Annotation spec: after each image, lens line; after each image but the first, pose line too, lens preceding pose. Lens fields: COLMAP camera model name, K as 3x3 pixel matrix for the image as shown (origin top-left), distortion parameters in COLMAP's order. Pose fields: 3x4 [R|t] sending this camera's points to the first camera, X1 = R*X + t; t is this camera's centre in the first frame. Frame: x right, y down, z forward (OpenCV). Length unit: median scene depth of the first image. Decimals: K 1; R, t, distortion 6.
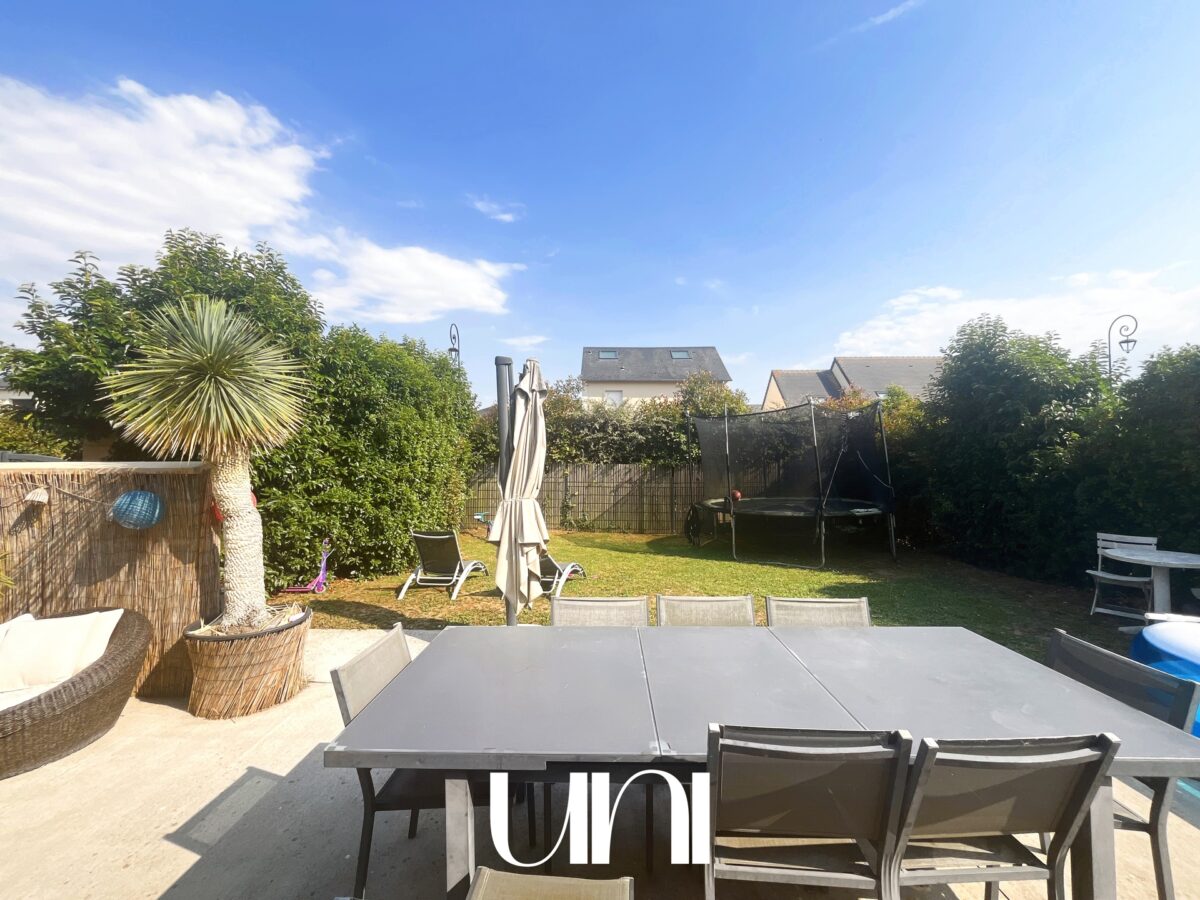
lens RADIAL K [[484.5, 0, 598.2], [0, 484.5, 448.2], [0, 0, 1]] dist [0.000716, -0.000352]
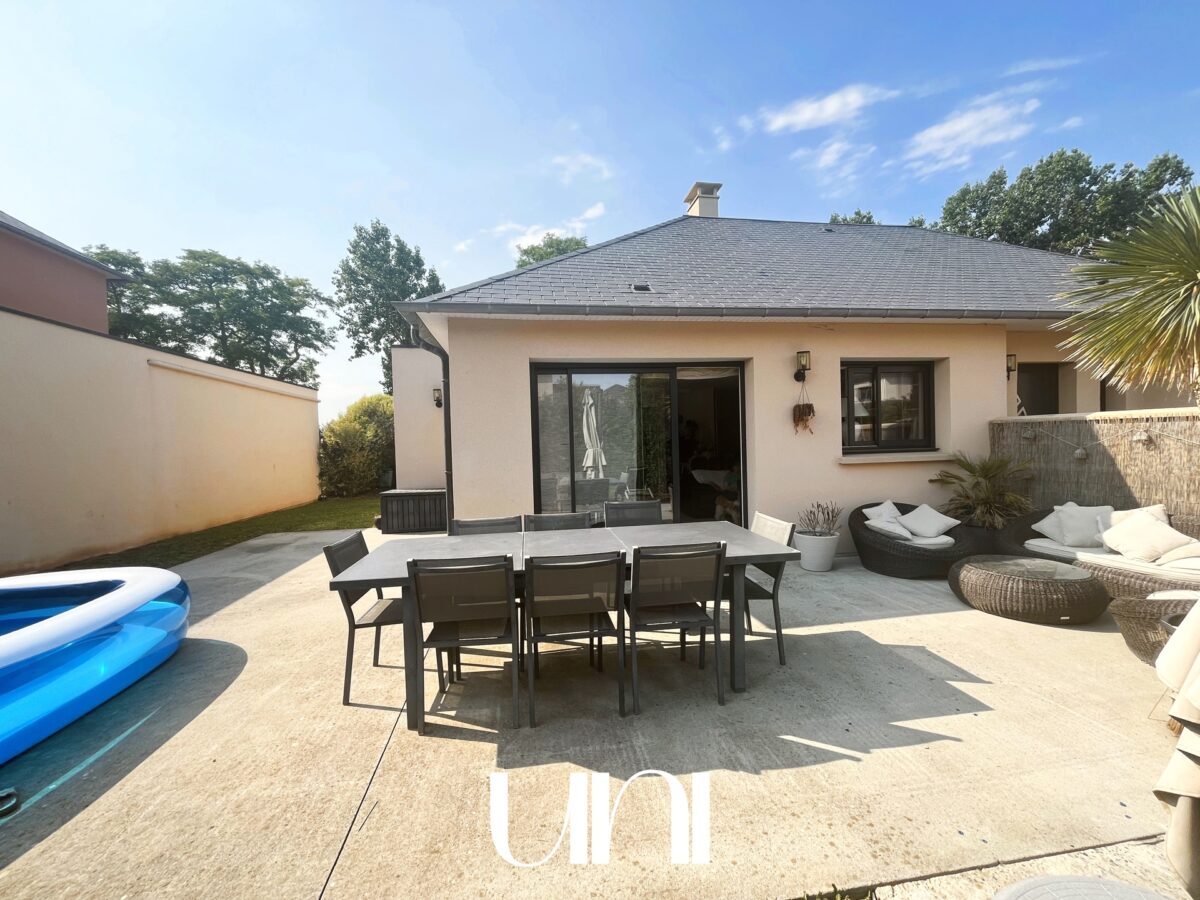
lens RADIAL K [[484.5, 0, 598.2], [0, 484.5, 448.2], [0, 0, 1]] dist [0.000716, -0.000352]
pose [[-0.983569, 0.031167, -0.177824, 0.257146], [0.033084, 0.999422, -0.007824, 0.082929], [0.177477, -0.013578, -0.984031, 1.483009]]
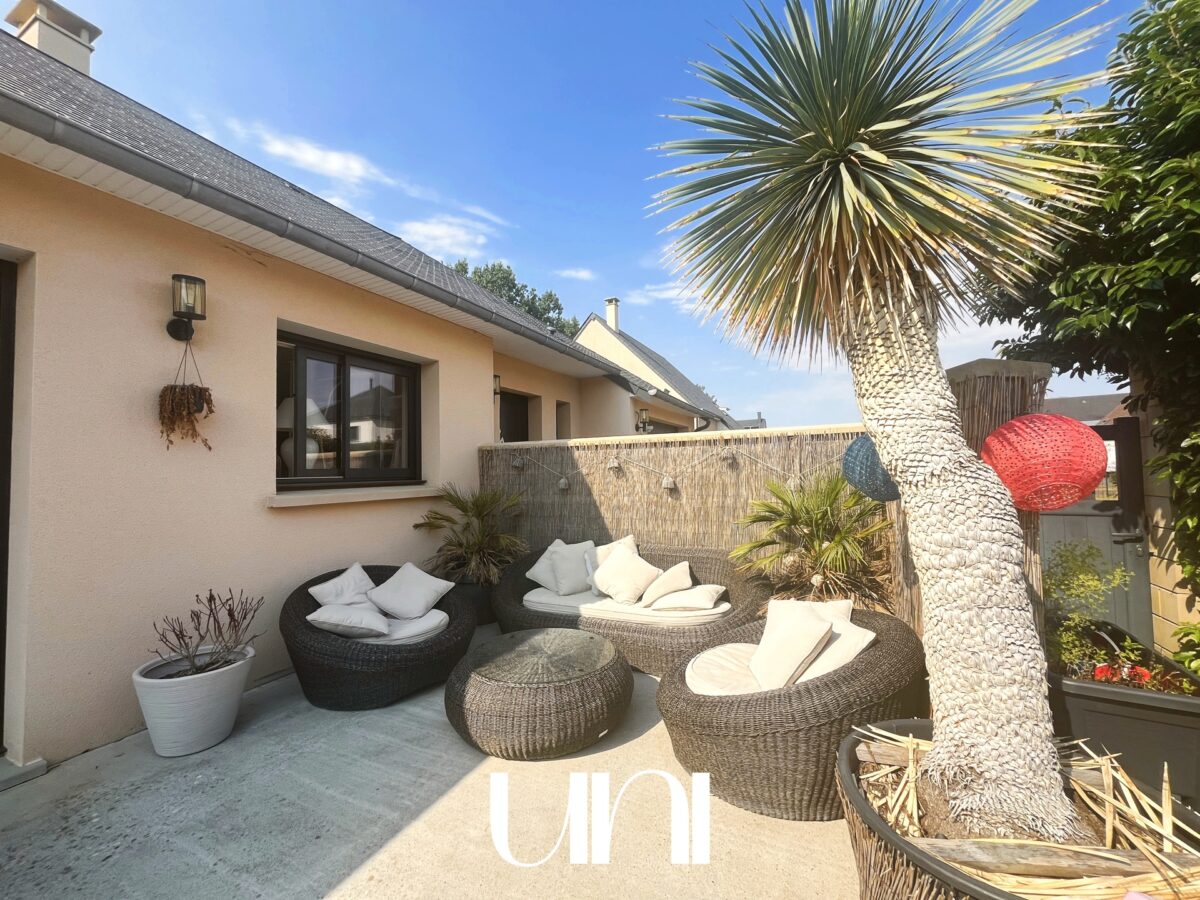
lens RADIAL K [[484.5, 0, 598.2], [0, 484.5, 448.2], [0, 0, 1]] dist [0.000716, -0.000352]
pose [[-0.409226, -0.033230, -0.911828, -0.289048], [0.044681, 0.997408, -0.056401, 0.119417], [0.911339, -0.063822, -0.406680, 0.910113]]
